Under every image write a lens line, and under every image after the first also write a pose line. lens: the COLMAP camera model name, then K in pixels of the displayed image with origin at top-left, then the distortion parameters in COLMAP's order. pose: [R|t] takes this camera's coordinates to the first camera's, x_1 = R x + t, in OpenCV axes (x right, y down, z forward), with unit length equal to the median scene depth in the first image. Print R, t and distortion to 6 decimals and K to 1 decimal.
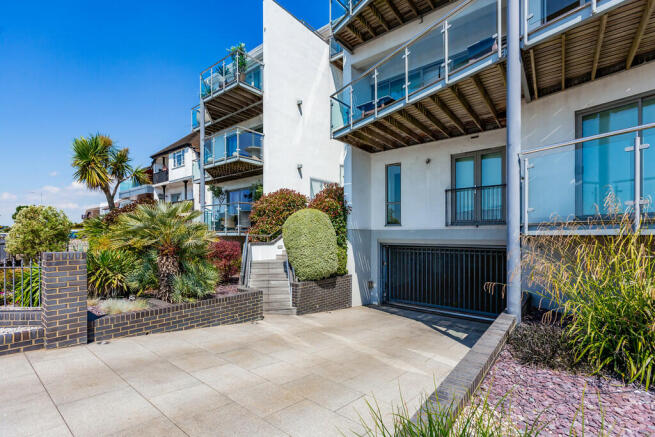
lens RADIAL K [[299.9, 0, 326.8], [0, 299.9, 232.1], [0, 0, 1]] dist [0.004195, -0.000274]
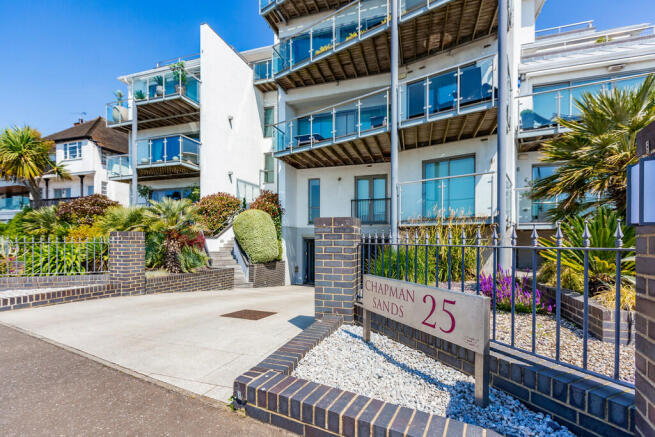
lens RADIAL K [[299.9, 0, 325.1], [0, 299.9, 234.9], [0, 0, 1]] dist [0.004195, -0.000274]
pose [[0.937471, 0.007018, 0.347993, -0.218186], [-0.004365, 0.999955, -0.008409, 0.040550], [-0.348036, 0.006364, 0.937459, -0.305017]]
